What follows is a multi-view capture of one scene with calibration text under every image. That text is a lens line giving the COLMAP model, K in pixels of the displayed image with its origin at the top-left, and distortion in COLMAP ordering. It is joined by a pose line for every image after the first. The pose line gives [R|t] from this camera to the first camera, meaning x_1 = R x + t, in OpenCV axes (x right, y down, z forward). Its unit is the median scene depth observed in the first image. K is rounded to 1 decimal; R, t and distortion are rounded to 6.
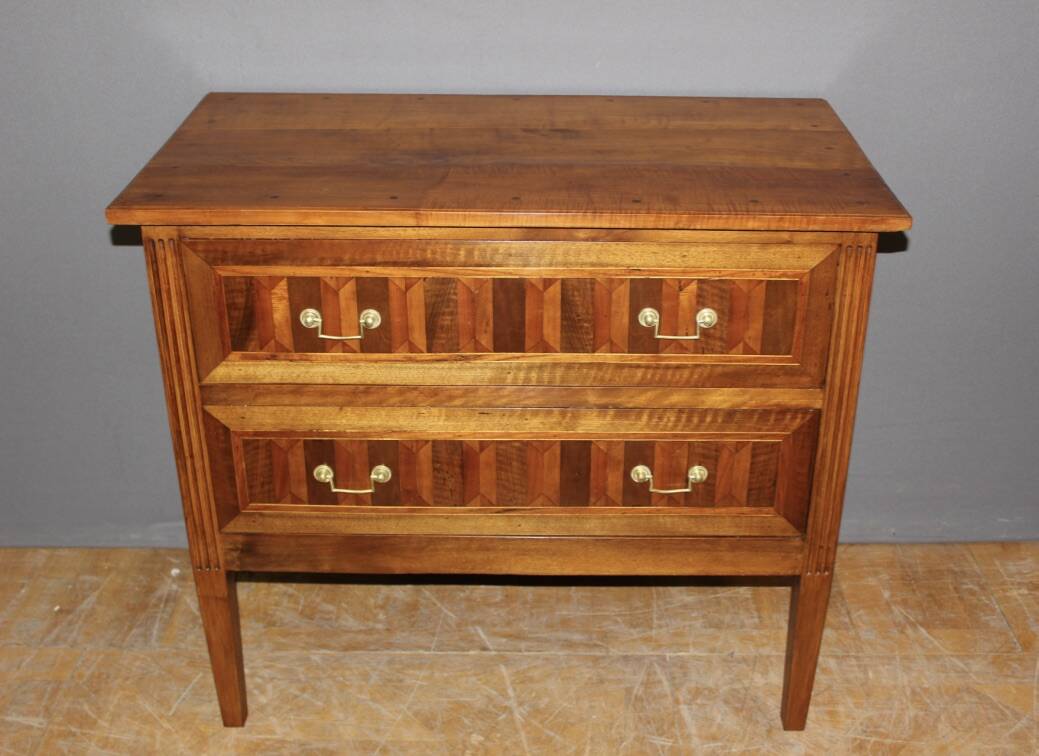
lens RADIAL K [[1274.8, 0, 567.1], [0, 1274.8, 377.7], [0, 0, 1]] dist [-0.125024, 0.232801]
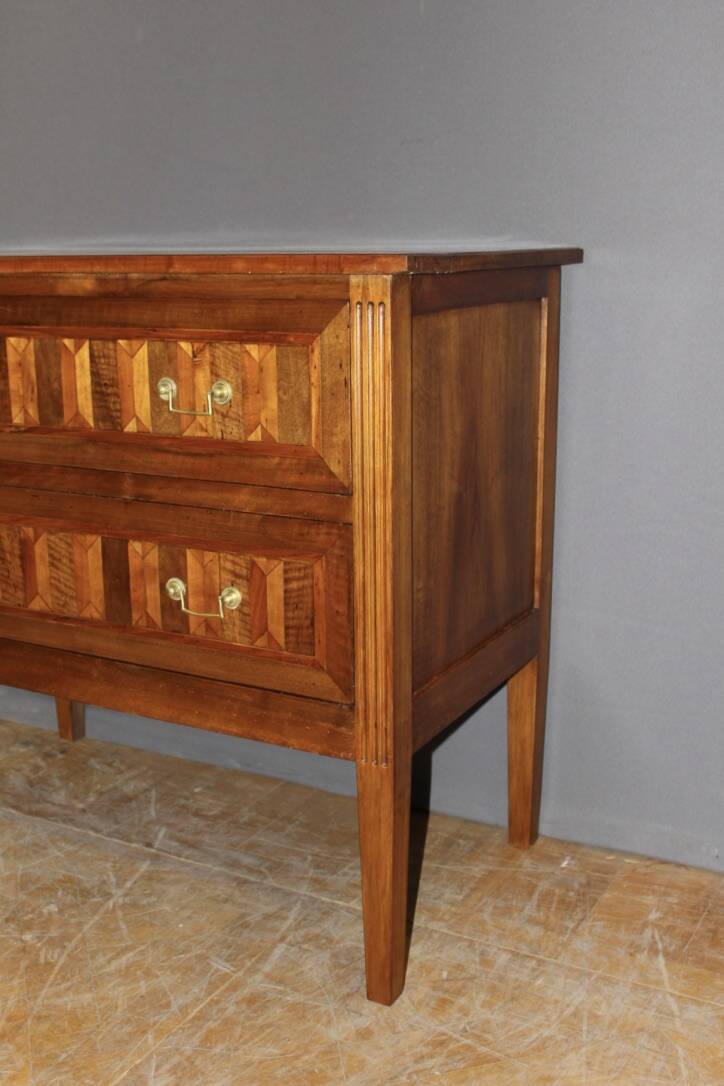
lens RADIAL K [[1313.7, 0, 341.3], [0, 1313.7, 542.4], [0, 0, 1]] dist [-0.101811, -0.015349]
pose [[0.859787, 0.091672, -0.502357, 0.622538], [-0.211367, 0.959414, -0.186680, 0.195390], [0.464855, 0.266687, 0.844268, 0.308530]]
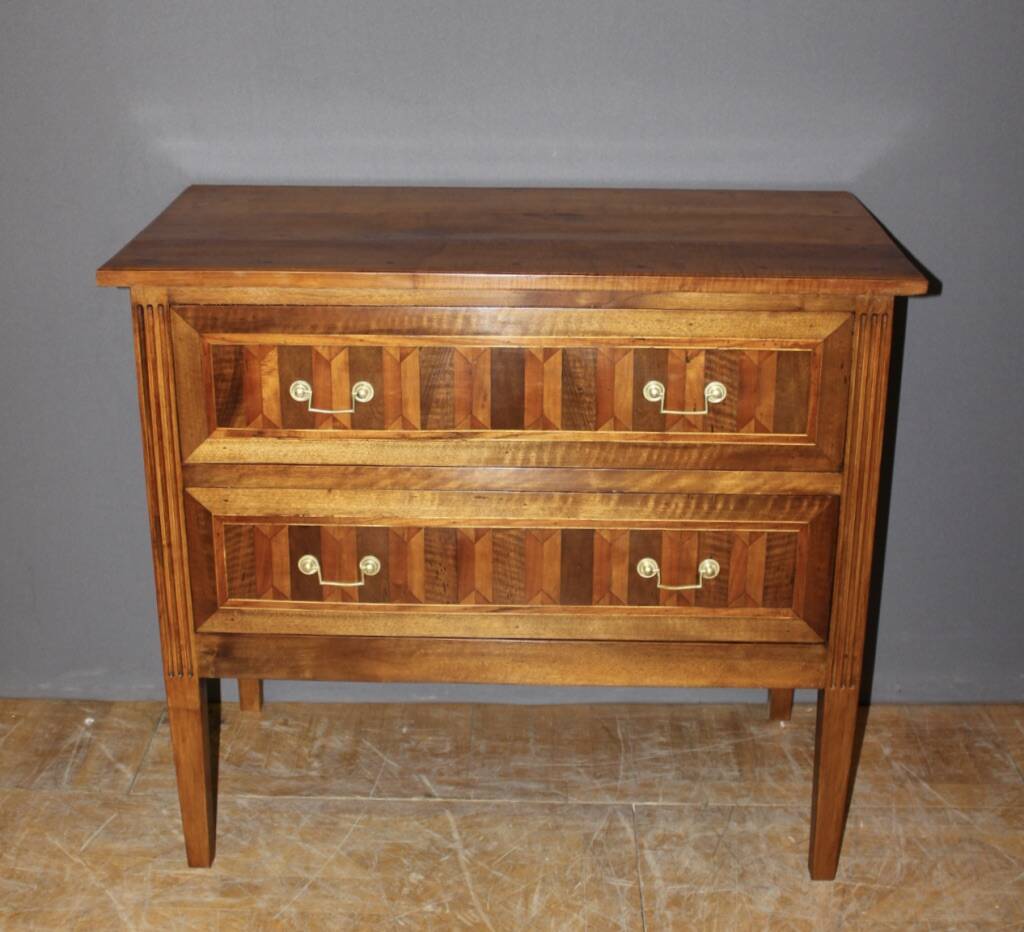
lens RADIAL K [[1650.1, 0, 514.5], [0, 1650.1, 522.0], [0, 0, 1]] dist [-0.124154, 0.016161]
pose [[0.998972, 0.004948, -0.045069, 0.015537], [-0.008919, 0.996051, -0.088329, 0.156152], [0.044454, 0.088640, 0.995071, -0.215850]]
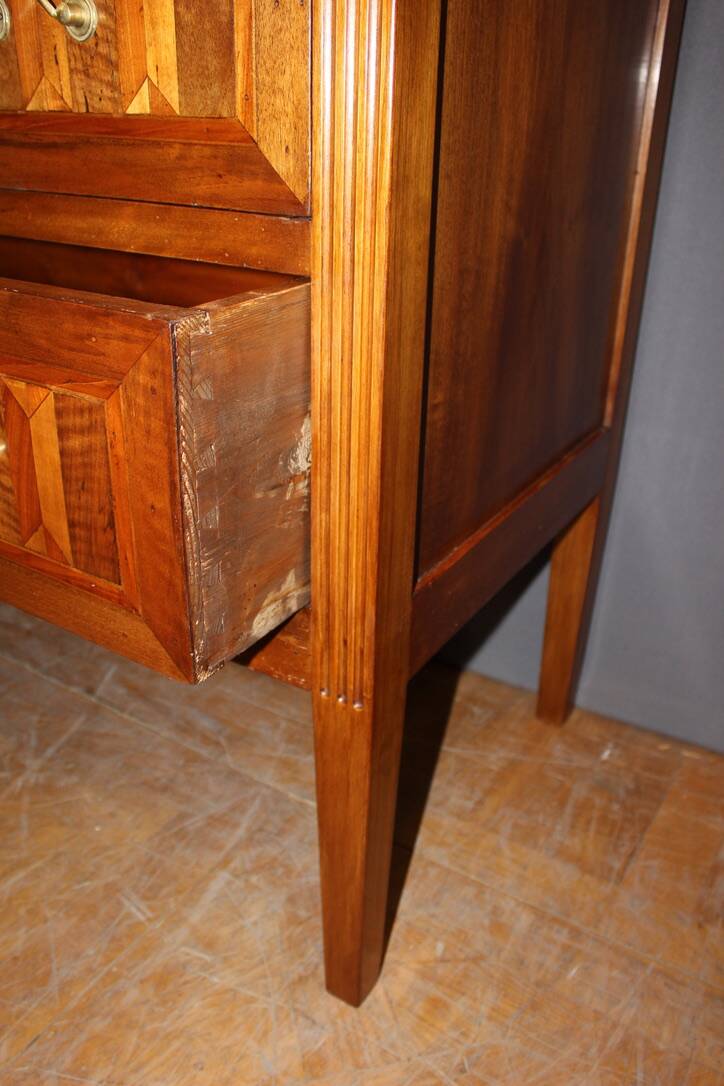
lens RADIAL K [[975.0, 0, 362.0], [0, 975.0, 543.0], [0, 0, 1]] dist [-0.190994, 0.209149]
pose [[0.836173, 0.245908, -0.490249, 0.394565], [-0.261904, 0.964383, 0.037027, 0.093401], [0.481894, 0.097437, 0.870795, 0.761722]]
